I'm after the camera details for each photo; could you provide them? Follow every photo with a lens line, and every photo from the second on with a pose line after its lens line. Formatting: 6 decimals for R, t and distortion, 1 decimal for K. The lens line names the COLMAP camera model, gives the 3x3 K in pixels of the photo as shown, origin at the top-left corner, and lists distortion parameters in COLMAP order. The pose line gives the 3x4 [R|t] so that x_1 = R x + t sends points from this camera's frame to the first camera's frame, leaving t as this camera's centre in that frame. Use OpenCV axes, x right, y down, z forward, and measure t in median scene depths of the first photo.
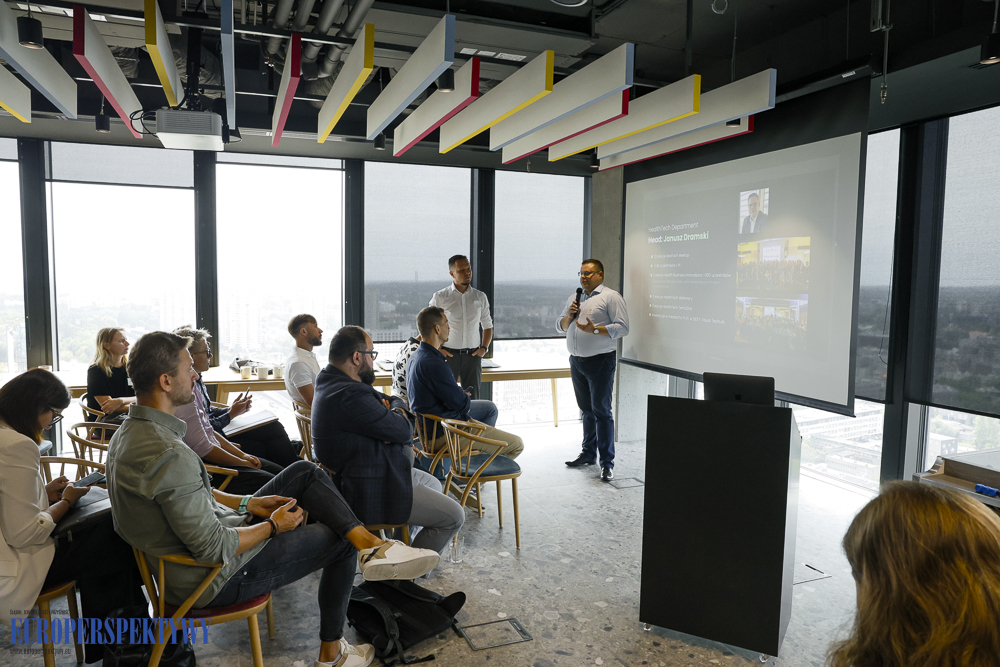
lens RADIAL K [[678.3, 0, 503.1], [0, 678.3, 338.4], [0, 0, 1]] dist [-0.043353, 0.029800]
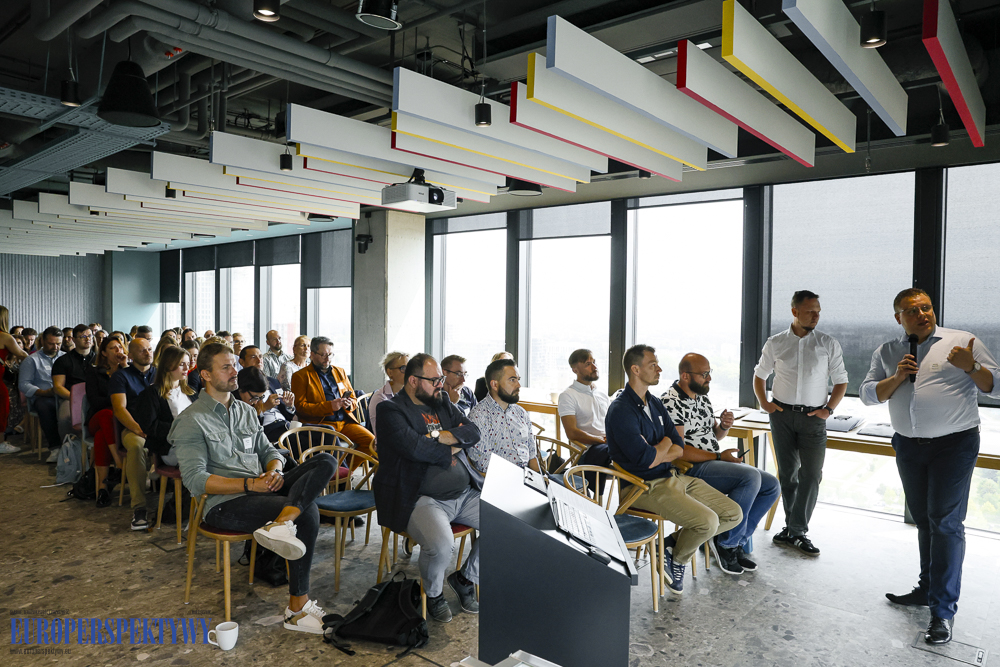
lens RADIAL K [[678.3, 0, 477.6], [0, 678.3, 334.8], [0, 0, 1]] dist [-0.043353, 0.029800]
pose [[0.453328, 0.041767, -0.890365, 0.473953], [-0.082417, 0.996586, 0.004788, -0.042583], [0.887525, 0.071210, 0.455223, 0.302237]]
